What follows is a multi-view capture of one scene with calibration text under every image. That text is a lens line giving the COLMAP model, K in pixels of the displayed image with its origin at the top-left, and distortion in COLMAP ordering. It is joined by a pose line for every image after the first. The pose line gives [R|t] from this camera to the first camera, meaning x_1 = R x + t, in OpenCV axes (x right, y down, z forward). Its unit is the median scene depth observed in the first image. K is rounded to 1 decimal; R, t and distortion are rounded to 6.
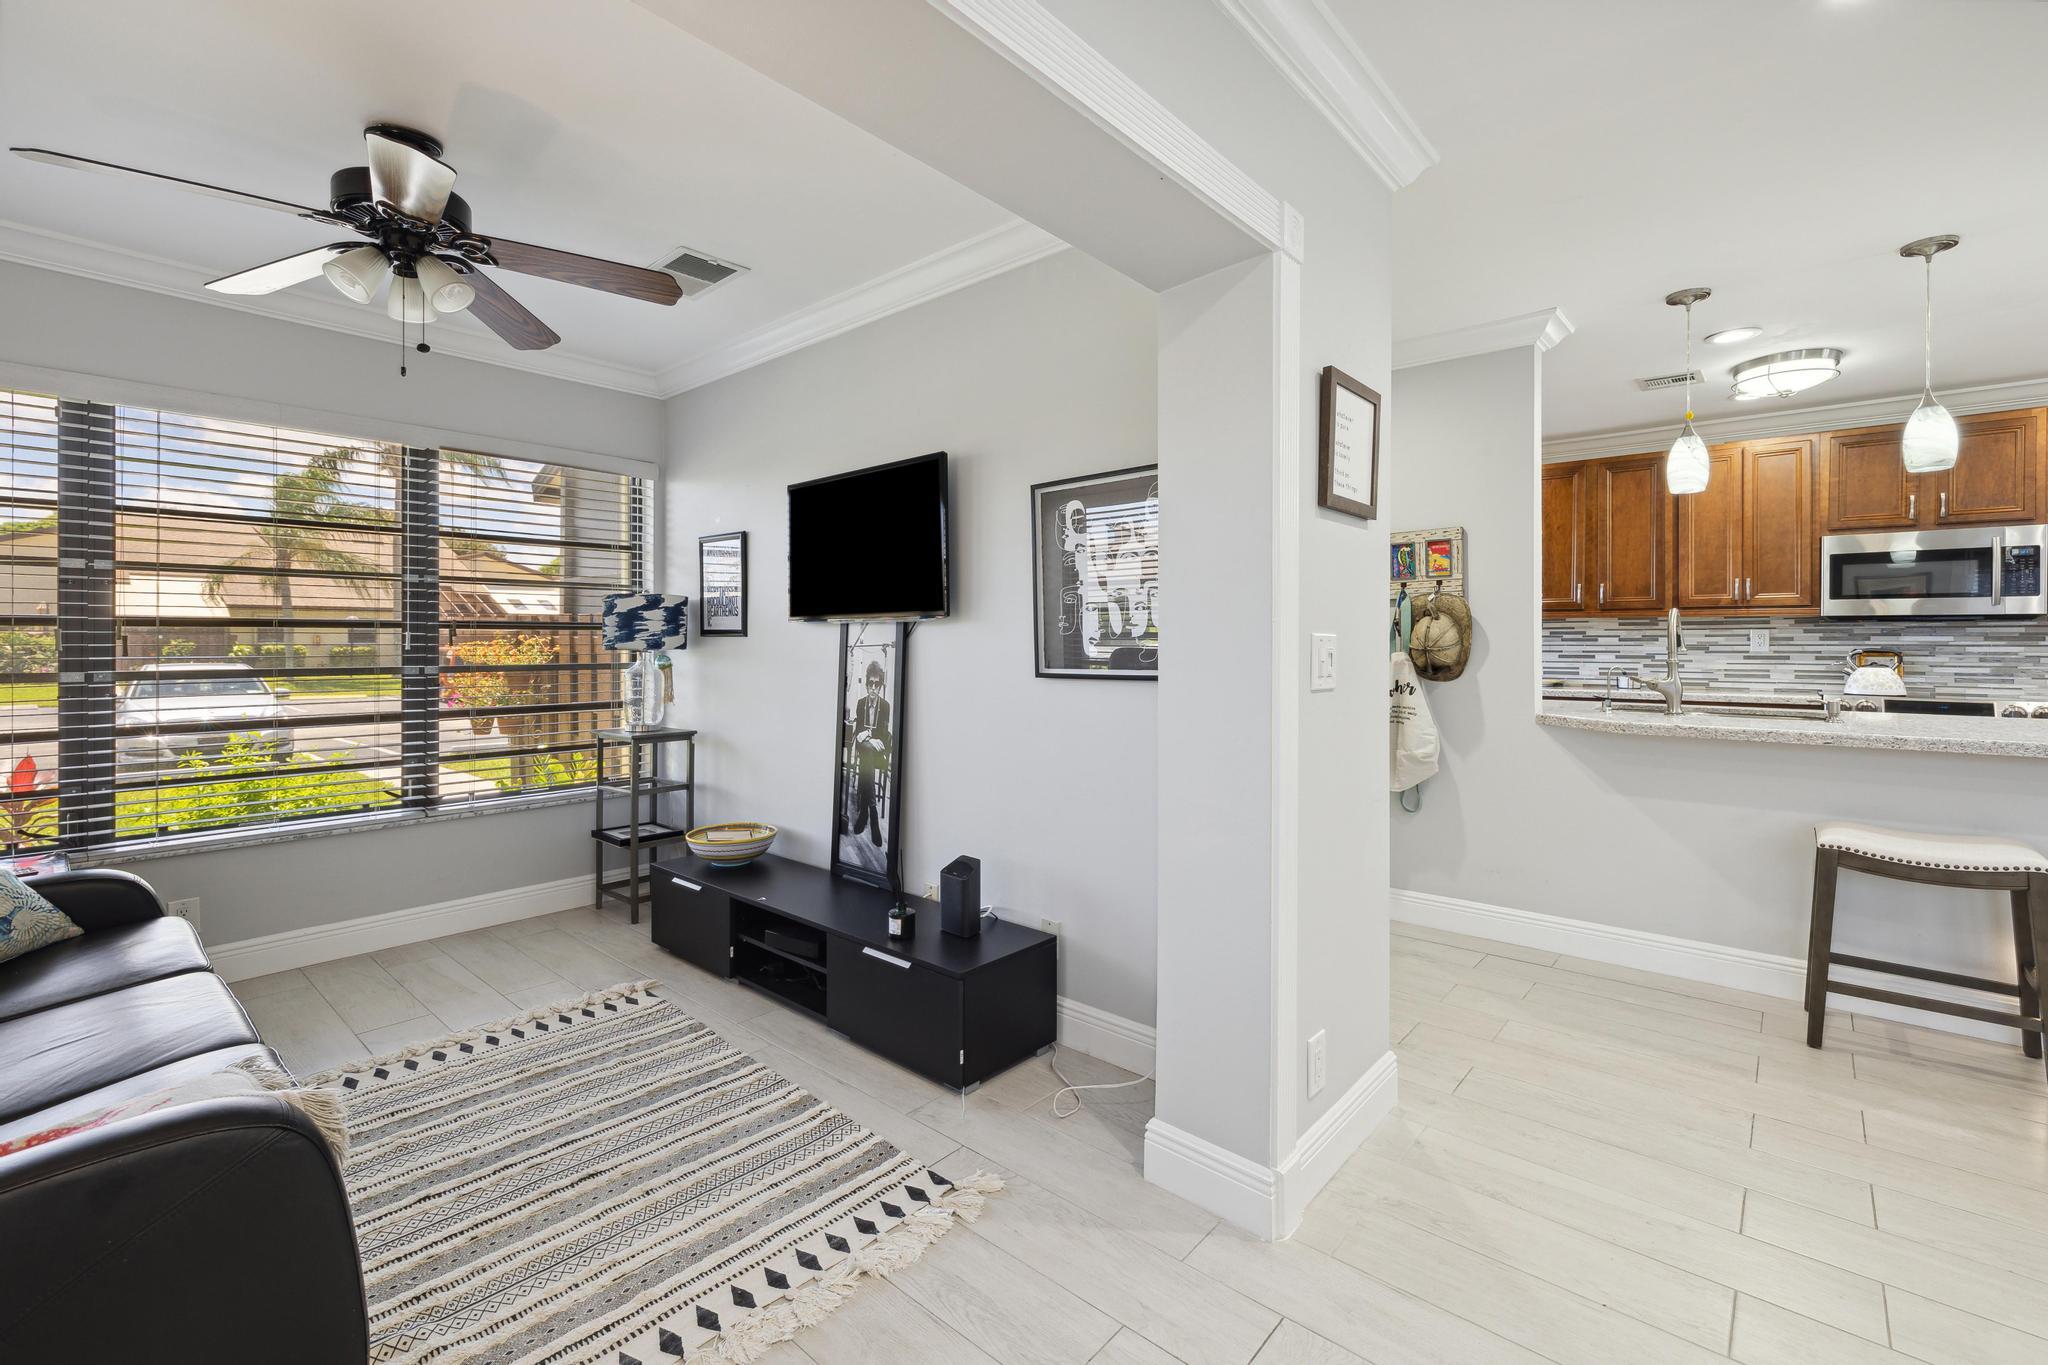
lens RADIAL K [[877.6, 0, 1027.6], [0, 877.6, 643.1], [0, 0, 1]] dist [0.000960, -0.000122]
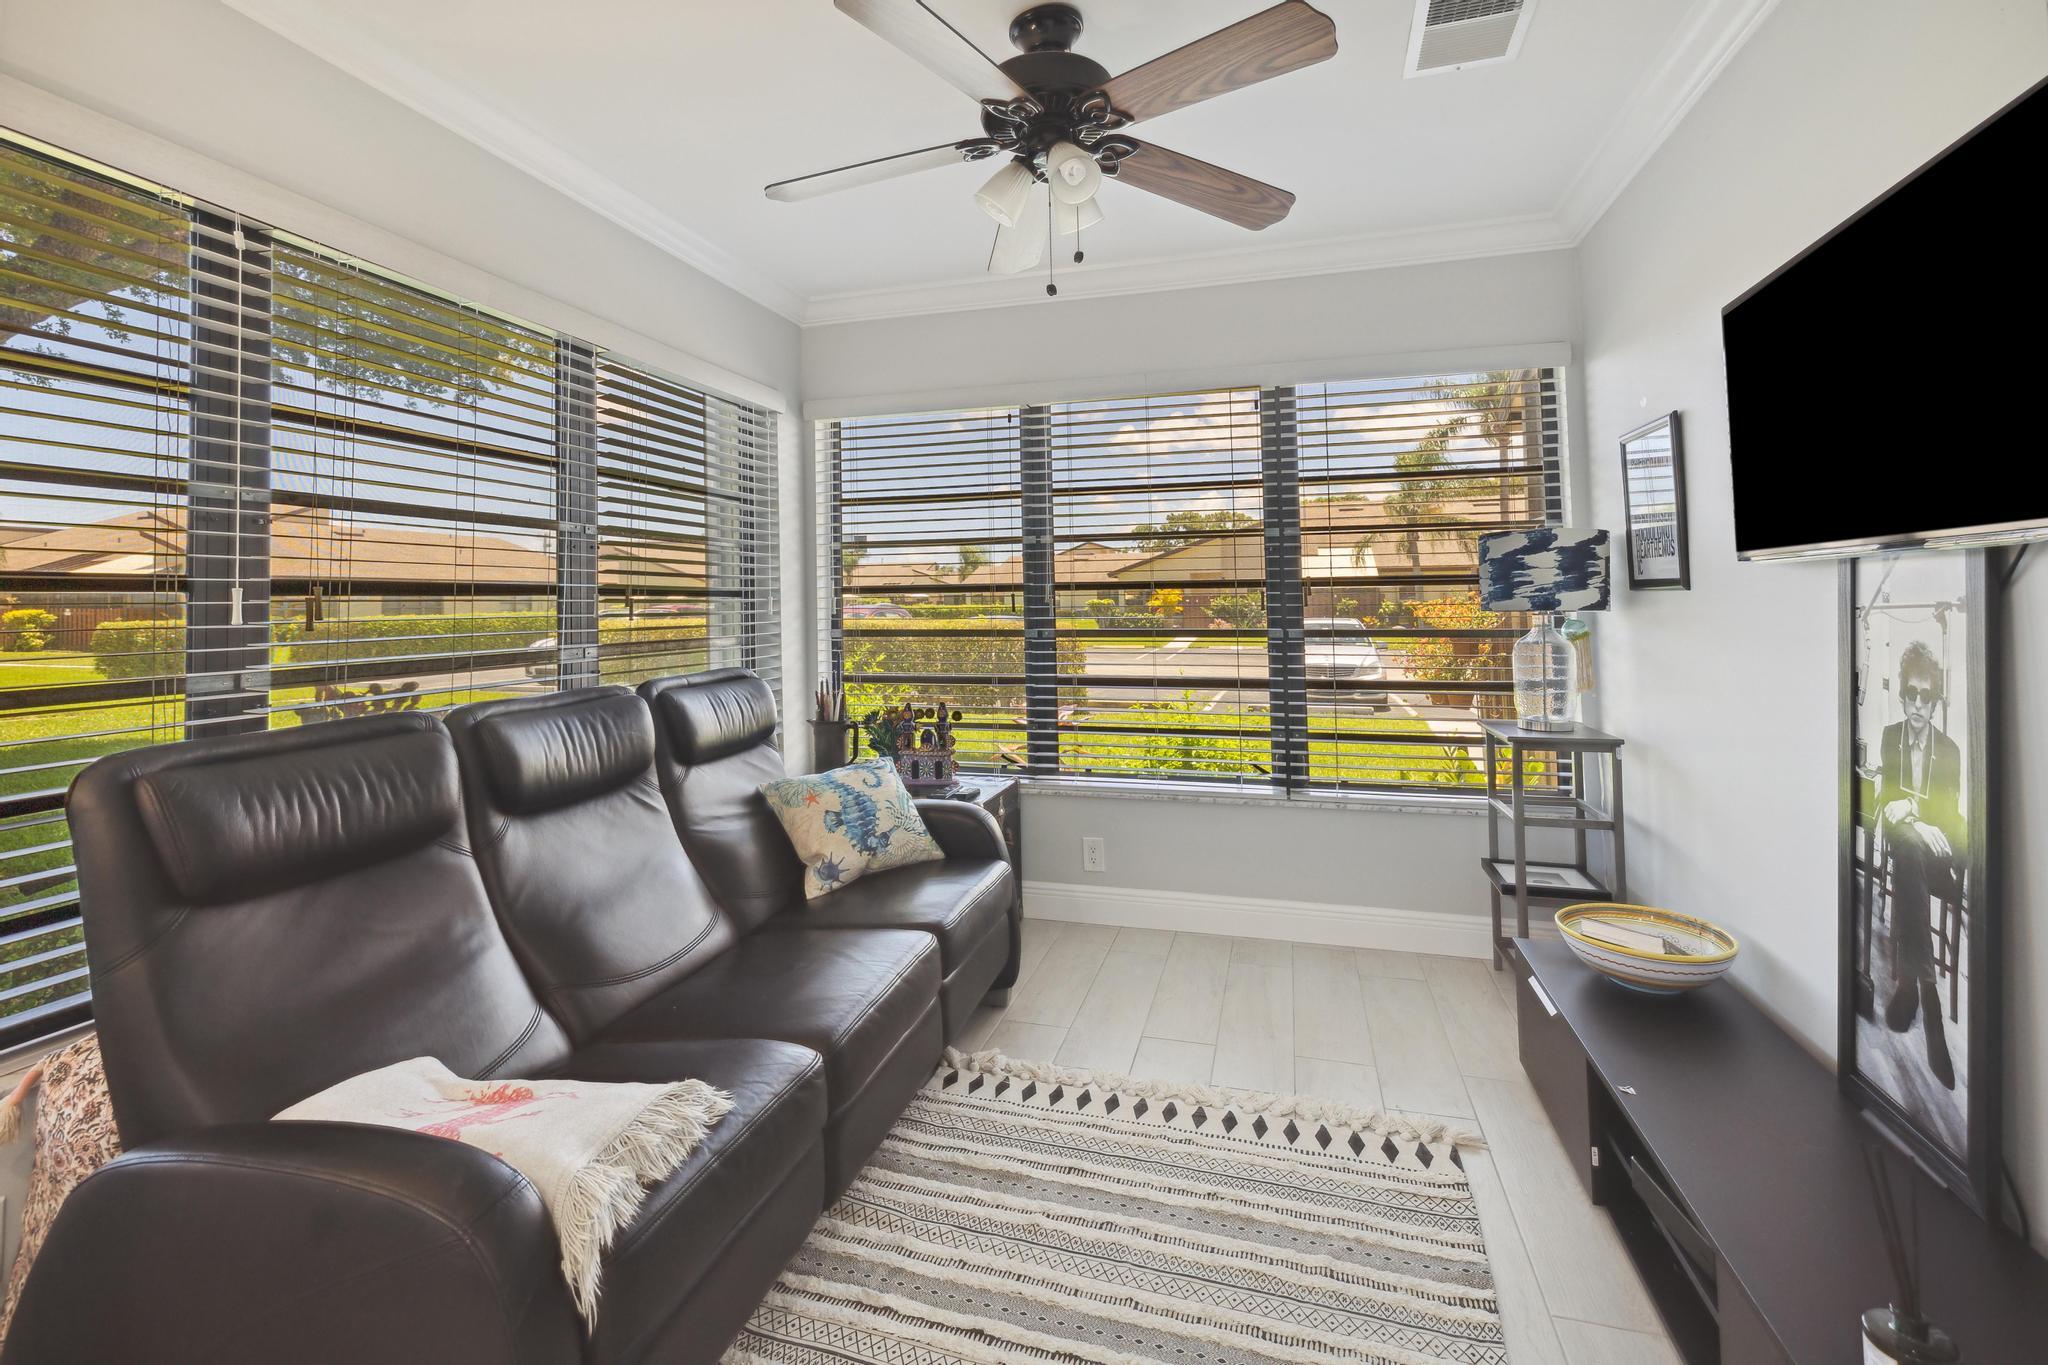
lens RADIAL K [[905.7, 0, 1017.9], [0, 905.7, 565.1], [0, 0, 1]] dist [-0.002523, -0.000252]
pose [[0.421821, -0.043124, -0.905653, 0.042682], [0.010160, 0.999030, -0.042838, -0.002771], [0.906622, 0.008868, 0.421850, 0.402740]]
